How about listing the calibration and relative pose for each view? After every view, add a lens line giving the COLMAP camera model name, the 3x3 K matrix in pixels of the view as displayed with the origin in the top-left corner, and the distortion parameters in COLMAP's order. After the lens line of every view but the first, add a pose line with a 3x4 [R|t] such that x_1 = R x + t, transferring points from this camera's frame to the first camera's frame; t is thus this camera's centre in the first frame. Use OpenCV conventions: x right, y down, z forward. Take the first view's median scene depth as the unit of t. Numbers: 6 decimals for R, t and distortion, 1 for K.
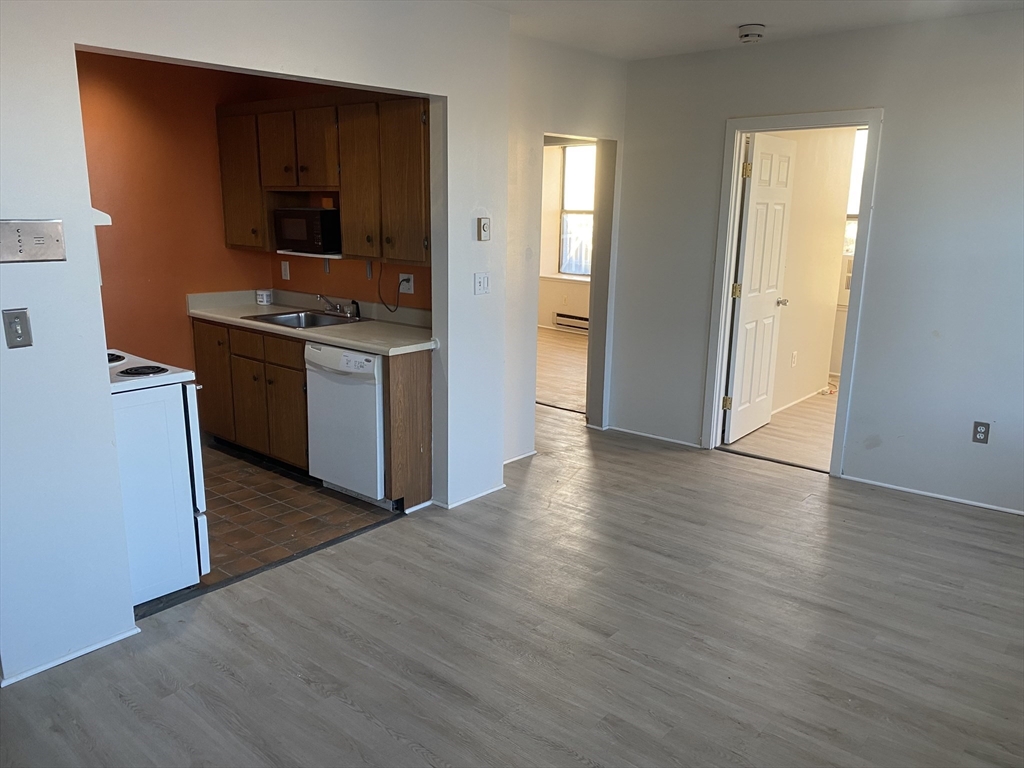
lens RADIAL K [[778.6, 0, 512.0], [0, 778.6, 384.0], [0, 0, 1]] dist [0.012083, -0.004884]
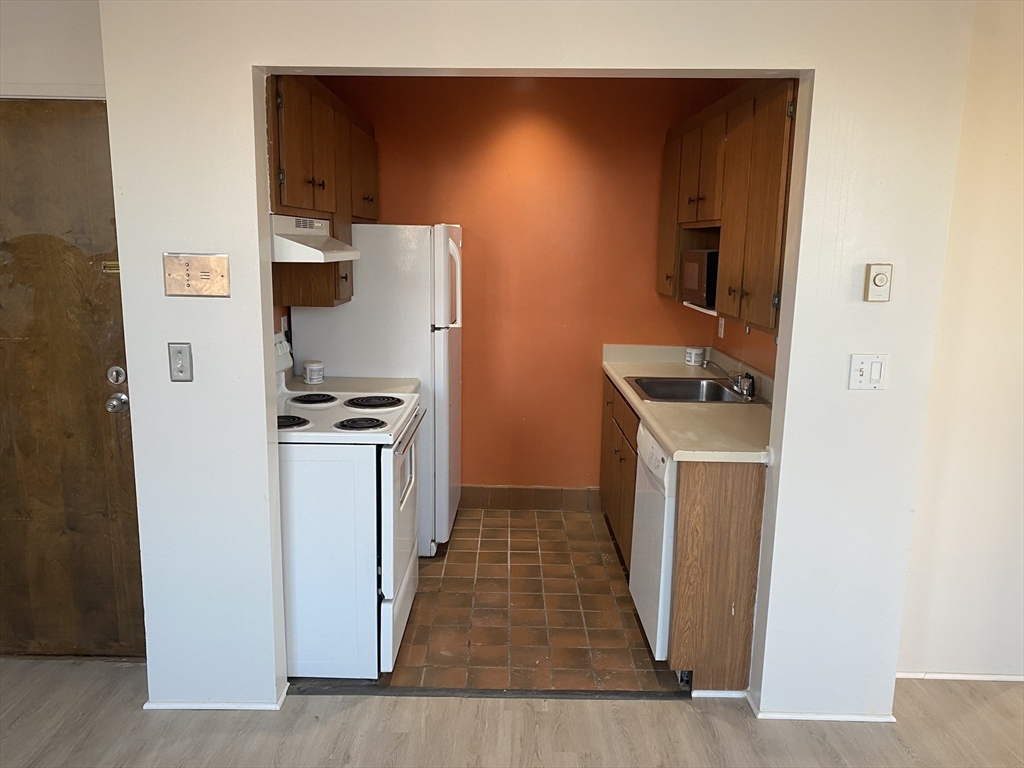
lens RADIAL K [[772.9, 0, 500.9], [0, 772.9, 377.2], [0, 0, 1]] dist [0.027205, -0.005810]
pose [[0.645533, 0.126772, -0.753137, 0.245688], [-0.176998, 0.984112, 0.013942, -0.091126], [0.742939, 0.124304, 0.657716, 0.434248]]
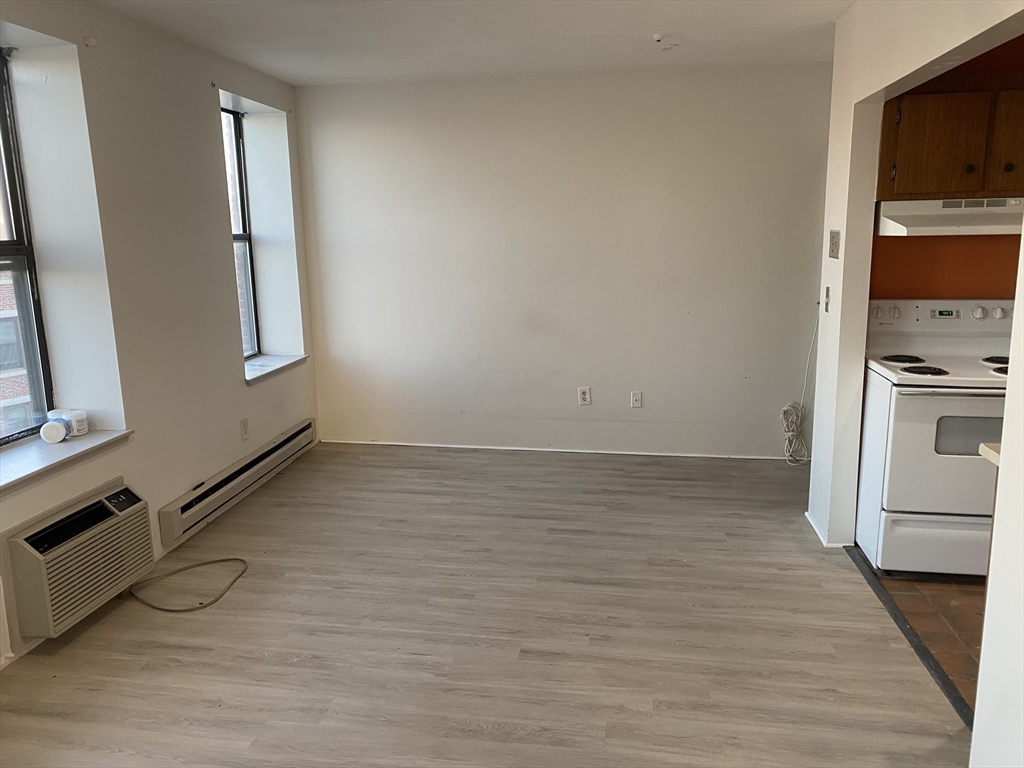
lens RADIAL K [[772.9, 0, 500.9], [0, 772.9, 377.2], [0, 0, 1]] dist [0.027205, -0.005810]
pose [[-0.848807, 0.107136, -0.517734, 0.485353], [-0.107900, 0.923541, 0.368009, -0.282715], [0.517575, 0.368232, -0.772348, 1.265291]]
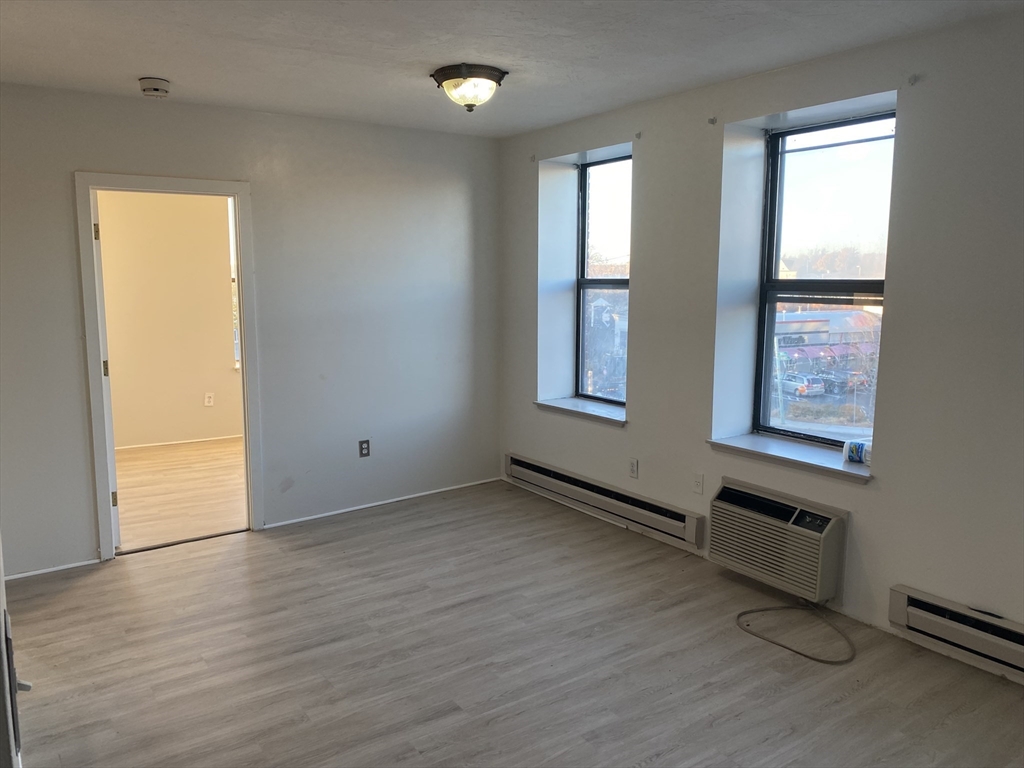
lens RADIAL K [[772.9, 0, 500.9], [0, 772.9, 377.2], [0, 0, 1]] dist [0.027205, -0.005810]
pose [[0.256605, -0.139775, 0.956356, -0.569495], [0.220328, 0.971894, 0.082928, -0.114591], [-0.941068, 0.189432, 0.280189, 0.468979]]
